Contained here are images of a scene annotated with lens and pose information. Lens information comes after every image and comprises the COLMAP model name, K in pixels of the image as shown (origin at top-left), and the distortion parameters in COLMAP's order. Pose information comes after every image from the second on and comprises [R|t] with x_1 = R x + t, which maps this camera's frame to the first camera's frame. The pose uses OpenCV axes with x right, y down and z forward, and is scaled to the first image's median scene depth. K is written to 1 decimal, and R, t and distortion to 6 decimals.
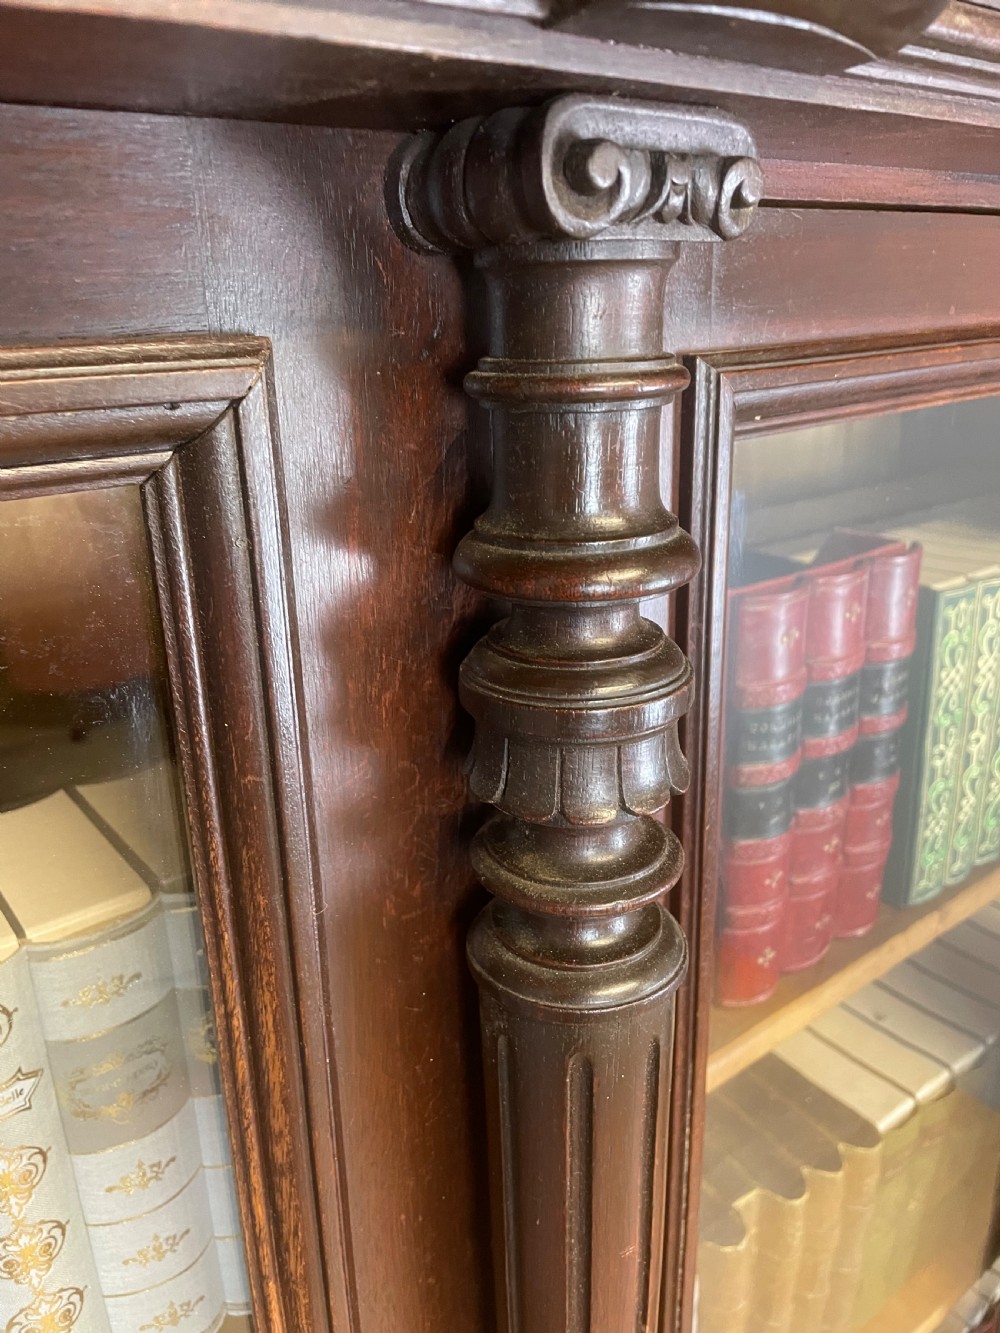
lens RADIAL K [[1053.6, 0, 500.0], [0, 1053.6, 666.5], [0, 0, 1]] dist [0.002306, 0.000579]
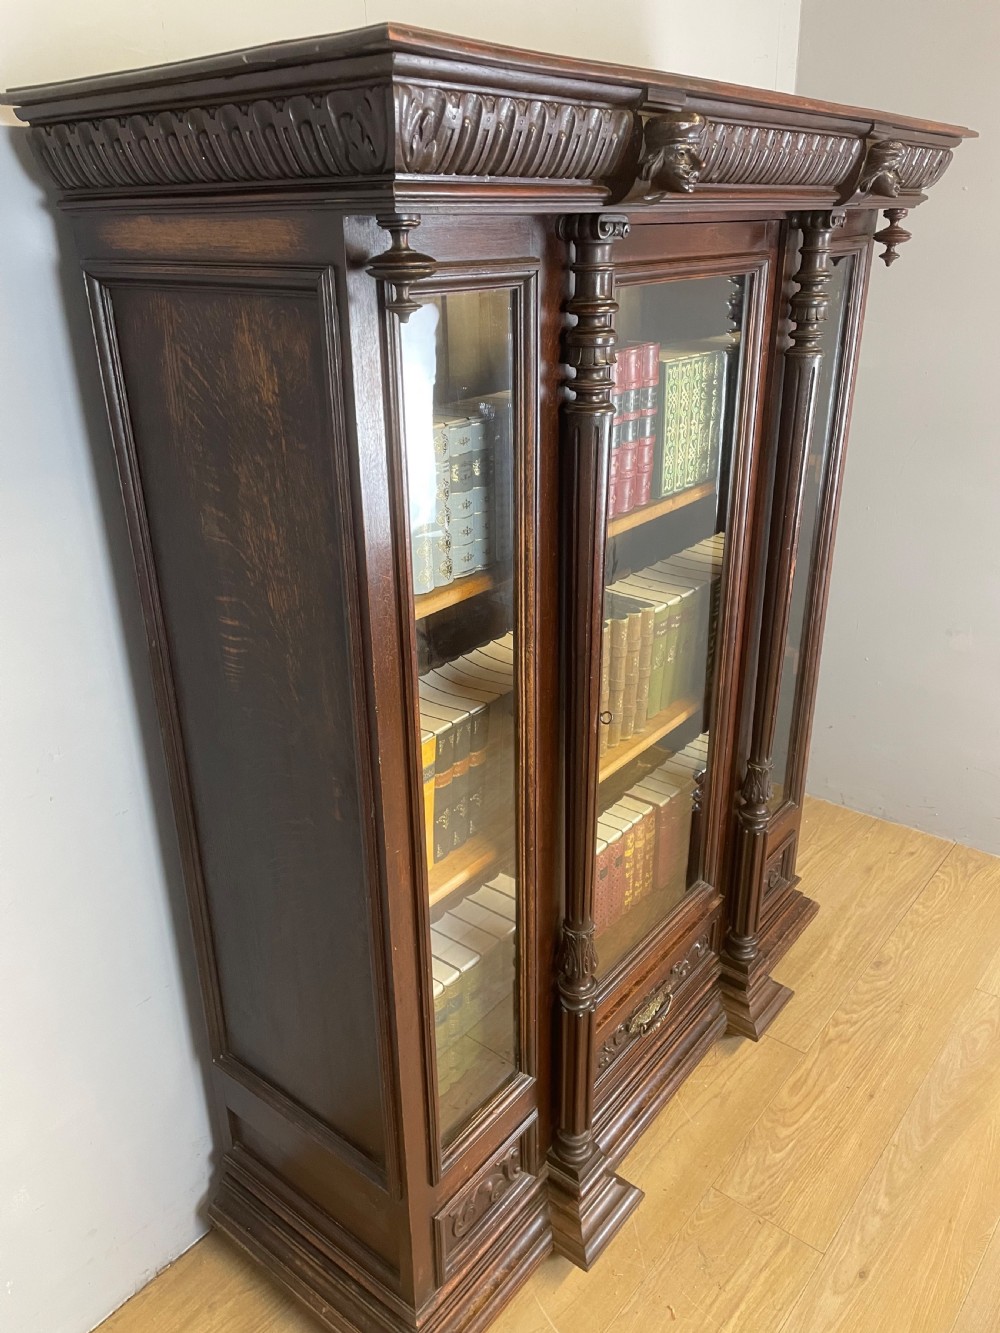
lens RADIAL K [[1010.1, 0, 496.0], [0, 1010.1, 657.7], [0, 0, 1]] dist [0.094708, -0.122242]
pose [[0.971826, -0.081475, 0.221172, -1.275742], [0.069753, 0.995739, 0.060315, 0.984809], [-0.225144, -0.043188, 0.973368, -2.918053]]
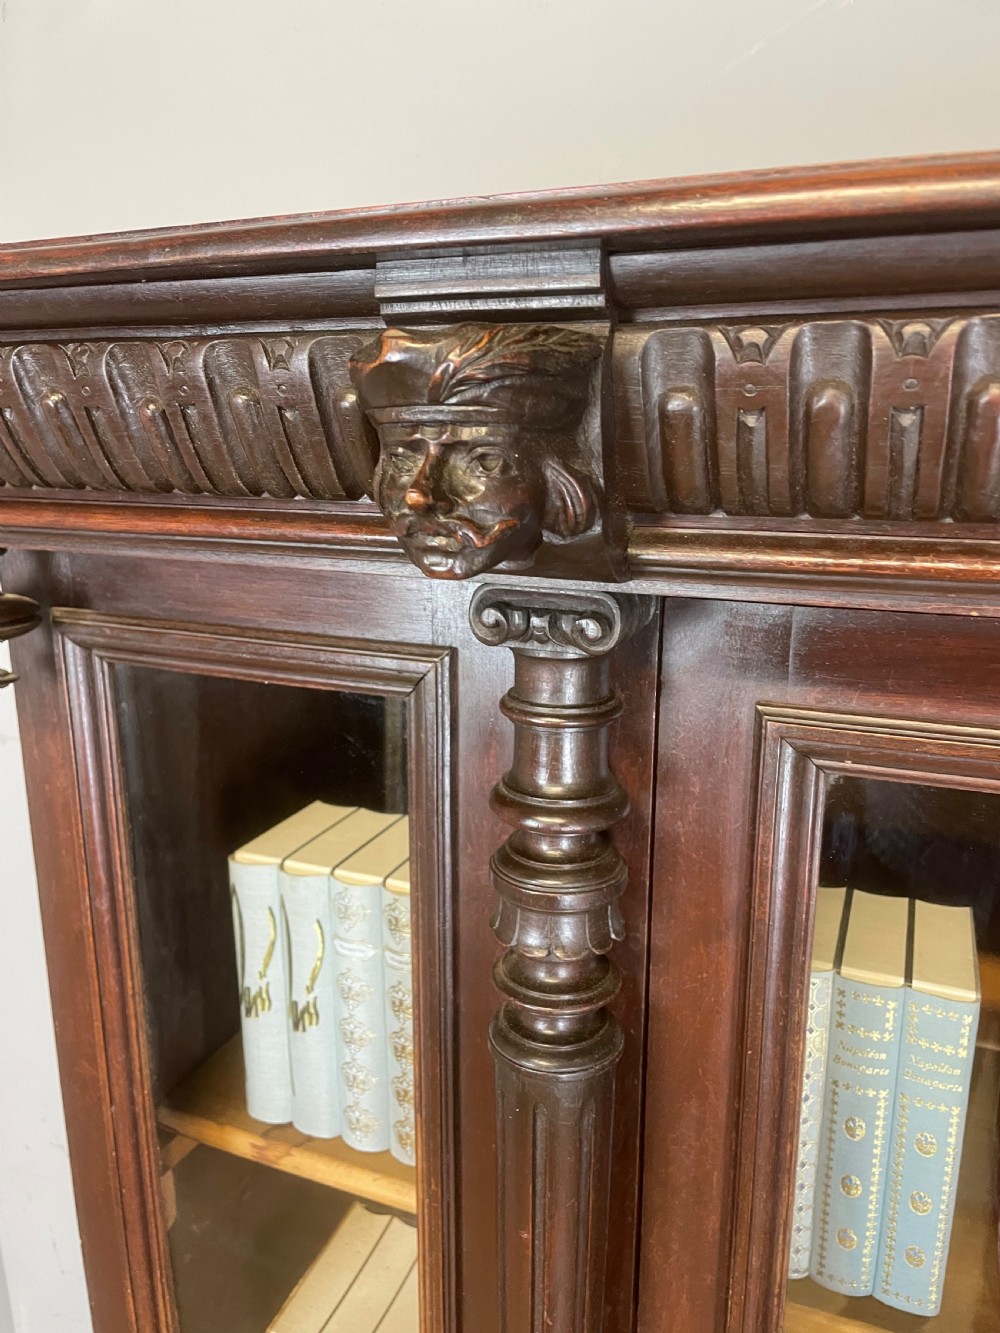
lens RADIAL K [[1010.1, 0, 496.0], [0, 1010.1, 657.7], [0, 0, 1]] dist [0.094708, -0.122242]
pose [[0.485170, 0.234368, -0.842426, 1.214737], [-0.305478, 0.948138, 0.087847, -0.389621], [0.819325, 0.214722, 0.531602, -0.001480]]
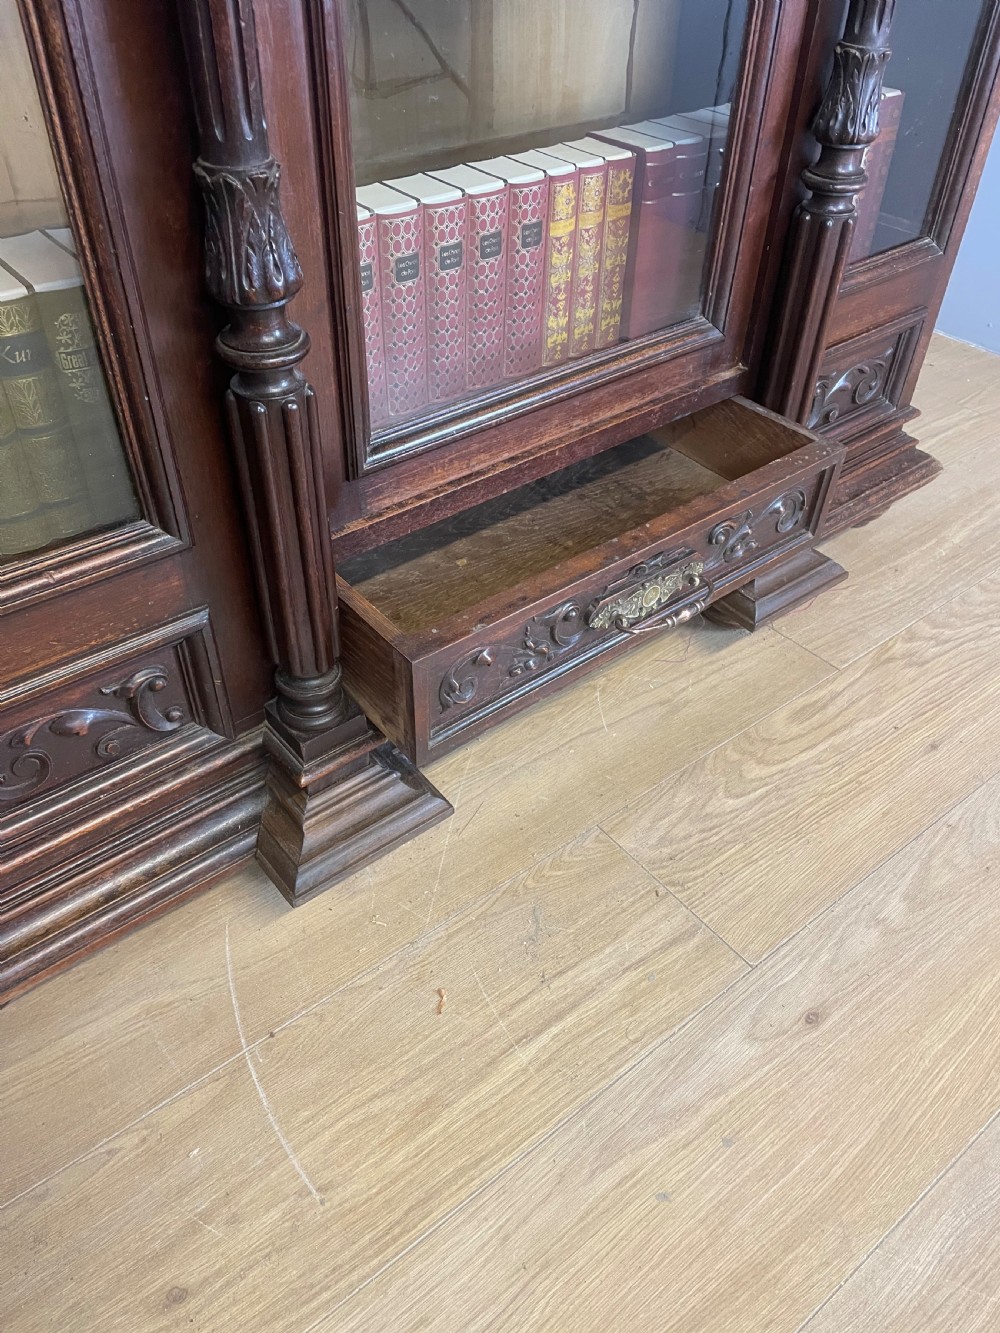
lens RADIAL K [[1010.1, 0, 496.0], [0, 1010.1, 657.7], [0, 0, 1]] dist [0.094708, -0.122242]
pose [[0.998770, 0.018776, 0.045898, 0.577000], [-0.034015, 0.932885, 0.358566, 2.818000], [-0.036085, -0.359686, 0.932375, -0.399724]]
